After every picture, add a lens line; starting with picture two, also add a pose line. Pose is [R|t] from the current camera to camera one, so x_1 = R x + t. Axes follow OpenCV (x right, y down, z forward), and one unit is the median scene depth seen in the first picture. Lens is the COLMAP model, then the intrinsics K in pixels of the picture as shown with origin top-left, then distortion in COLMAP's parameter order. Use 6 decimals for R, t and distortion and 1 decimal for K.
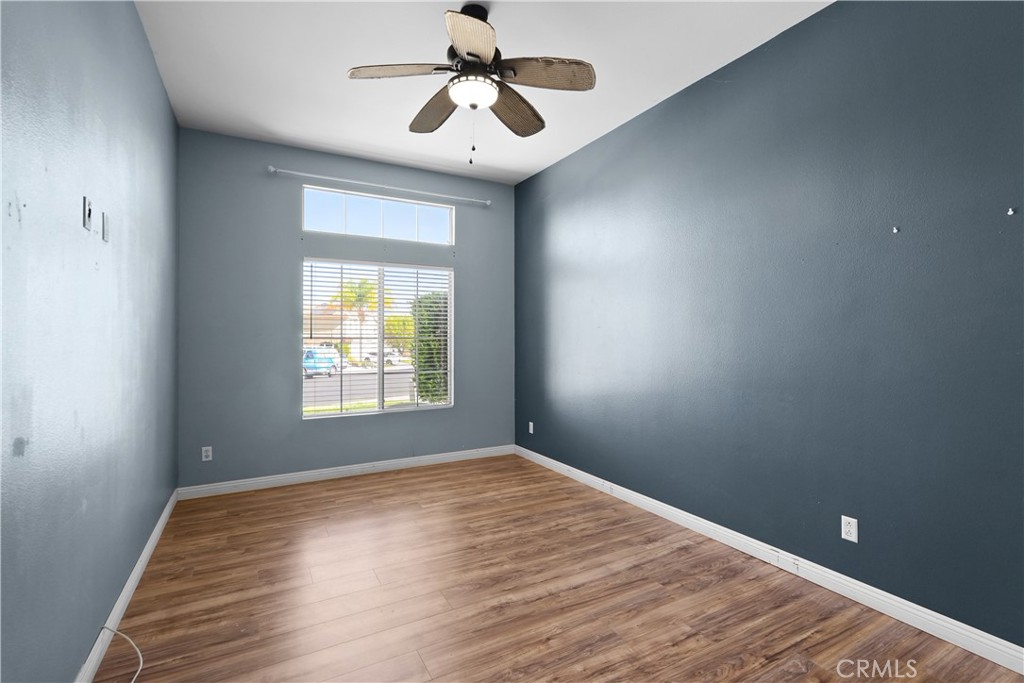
lens RADIAL K [[460.9, 0, 512.0], [0, 460.9, 341.5], [0, 0, 1]] dist [-0.001174, -0.000180]
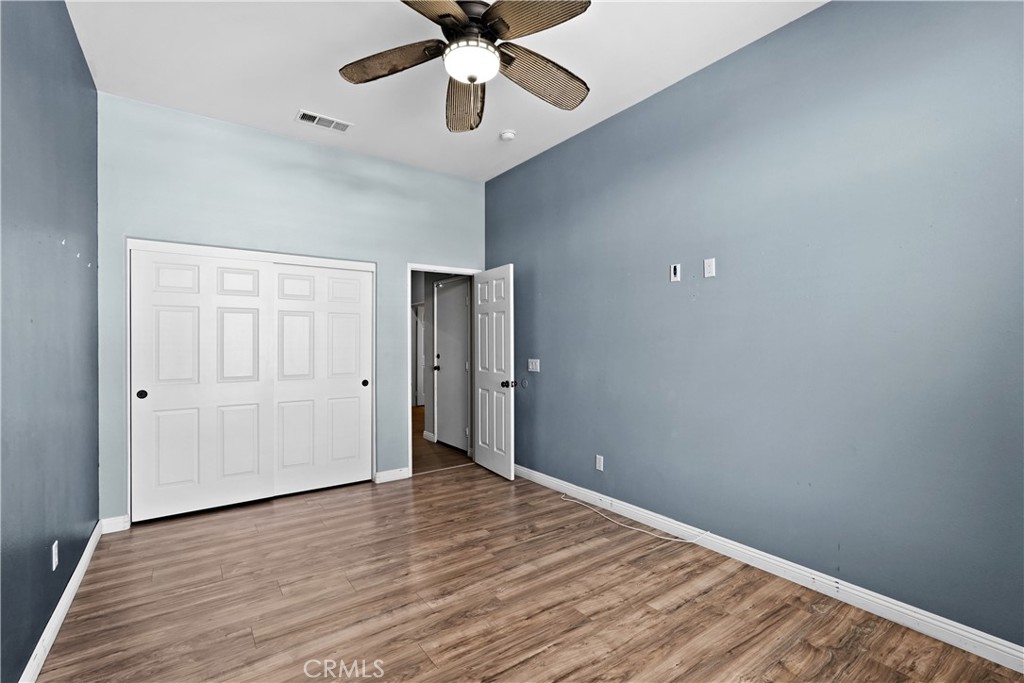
lens RADIAL K [[460.9, 0, 512.0], [0, 460.9, 341.5], [0, 0, 1]] dist [-0.001174, -0.000180]
pose [[-0.993611, 0.005658, -0.112716, -0.061967], [0.005275, 0.999979, 0.003693, -0.012747], [0.112735, 0.003075, -0.993620, 1.959917]]
